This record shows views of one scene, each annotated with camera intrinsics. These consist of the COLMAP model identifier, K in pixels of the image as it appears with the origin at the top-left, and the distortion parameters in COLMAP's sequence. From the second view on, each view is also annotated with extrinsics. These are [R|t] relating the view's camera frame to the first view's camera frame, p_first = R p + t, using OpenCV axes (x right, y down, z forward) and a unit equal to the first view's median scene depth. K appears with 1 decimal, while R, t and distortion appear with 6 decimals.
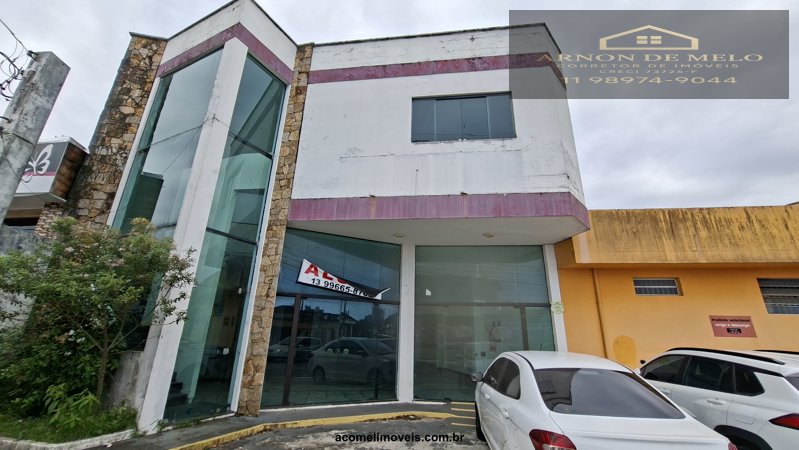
lens RADIAL K [[318.0, 0, 402.3], [0, 318.0, 227.3], [0, 0, 1]] dist [-0.000297, 0.000295]
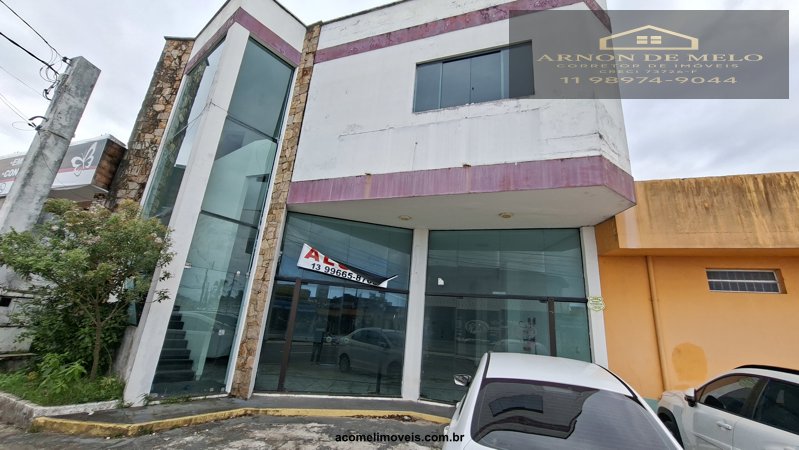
lens RADIAL K [[318.0, 0, 402.3], [0, 318.0, 227.3], [0, 0, 1]] dist [-0.000297, 0.000295]
pose [[0.977226, -0.011974, -0.211865, 0.188213], [0.015861, 0.999735, 0.016656, 0.039256], [0.211610, -0.019637, 0.977157, 0.115962]]
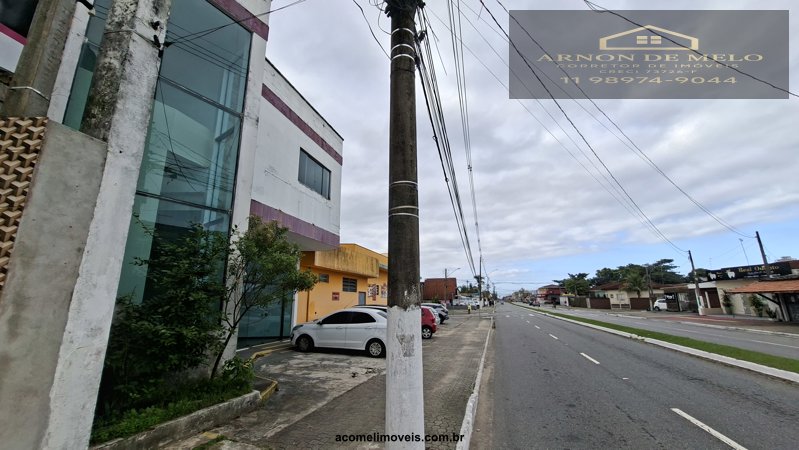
lens RADIAL K [[325.8, 0, 399.5], [0, 325.8, 225.0], [0, 0, 1]] dist [0.000038, 0.000077]
pose [[0.149766, 0.196883, 0.968920, -1.363864], [-0.297944, 0.943407, -0.145646, 0.014809], [-0.942762, -0.266871, 0.199951, 0.181898]]
